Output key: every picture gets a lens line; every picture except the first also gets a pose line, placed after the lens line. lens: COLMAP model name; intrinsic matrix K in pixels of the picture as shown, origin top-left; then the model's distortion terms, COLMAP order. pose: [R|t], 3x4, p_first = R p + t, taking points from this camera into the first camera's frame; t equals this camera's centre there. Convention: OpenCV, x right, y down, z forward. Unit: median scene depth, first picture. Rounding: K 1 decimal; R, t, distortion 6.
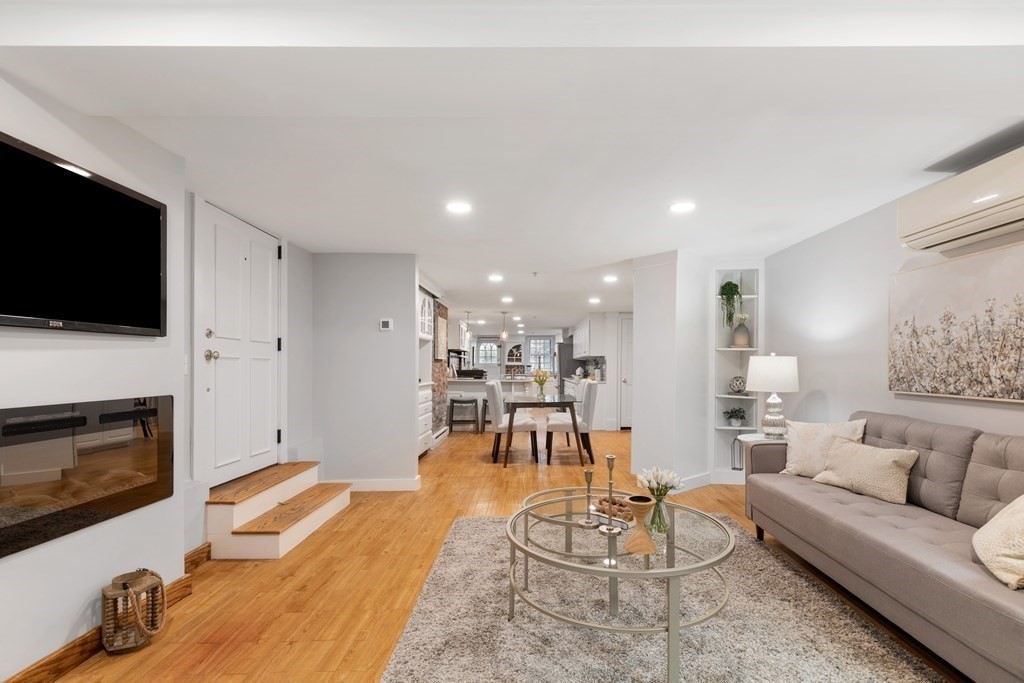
lens RADIAL K [[454.5, 0, 533.8], [0, 454.5, 364.7], [0, 0, 1]] dist [-0.000389, 0.000016]
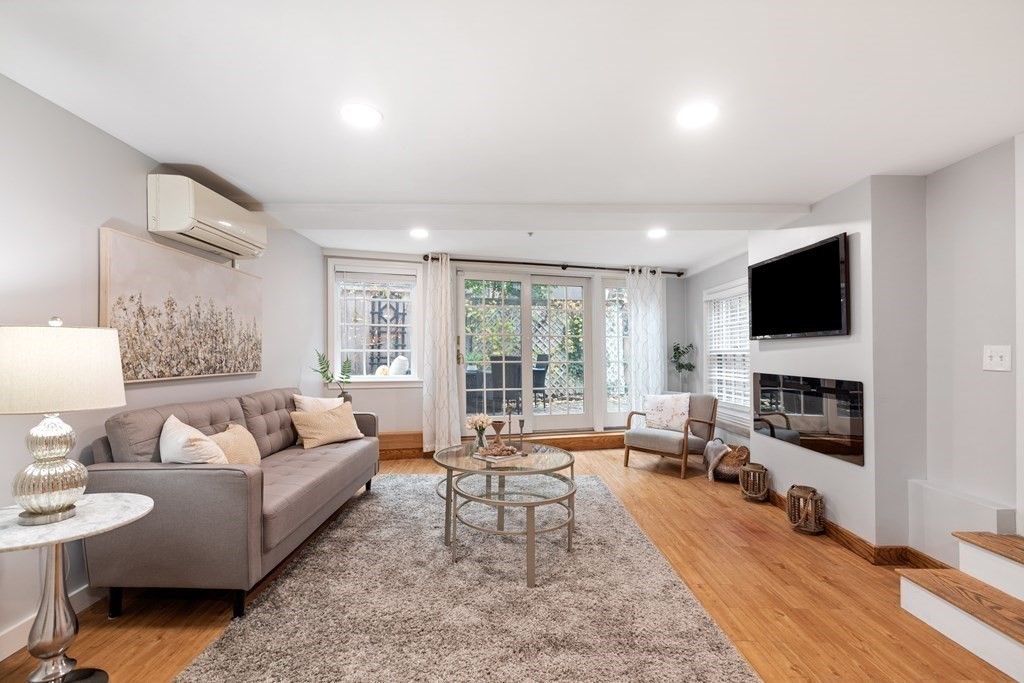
lens RADIAL K [[454.5, 0, 510.8], [0, 454.5, 345.2], [0, 0, 1]] dist [-0.000389, 0.000016]
pose [[-0.999867, -0.012358, -0.010653, 0.141992], [-0.012187, 0.999797, -0.016035, -0.000372], [0.010849, -0.015903, -0.999815, 2.065978]]
